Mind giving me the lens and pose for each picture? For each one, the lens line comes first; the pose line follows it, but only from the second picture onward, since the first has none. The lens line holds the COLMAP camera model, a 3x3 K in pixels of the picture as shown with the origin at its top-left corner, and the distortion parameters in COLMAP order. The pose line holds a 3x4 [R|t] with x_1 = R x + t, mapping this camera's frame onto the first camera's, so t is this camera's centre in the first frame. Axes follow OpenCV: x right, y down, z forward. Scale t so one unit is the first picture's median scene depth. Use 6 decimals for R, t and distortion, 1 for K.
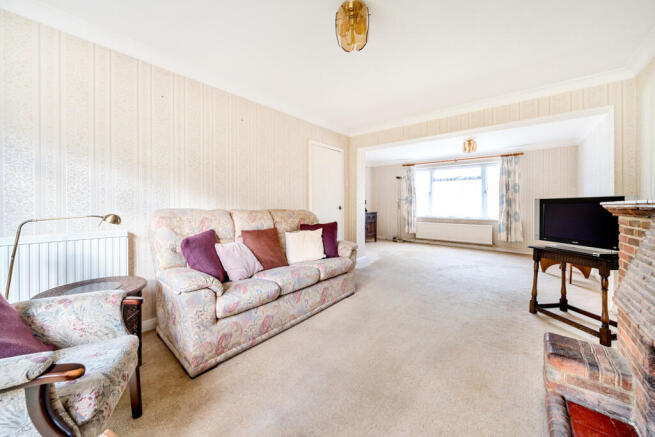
lens RADIAL K [[246.9, 0, 327.8], [0, 246.9, 203.1], [0, 0, 1]] dist [0.001216, 0.000035]
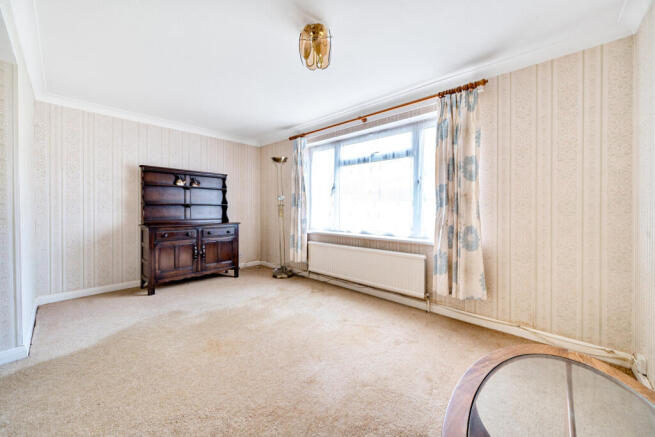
lens RADIAL K [[246.9, 0, 336.3], [0, 246.9, 209.5], [0, 0, 1]] dist [0.001216, 0.000035]
pose [[0.998884, 0.009065, -0.046362, 0.526075], [-0.009510, 0.999911, -0.009389, 0.012986], [0.046273, 0.009820, 0.998881, 0.545827]]
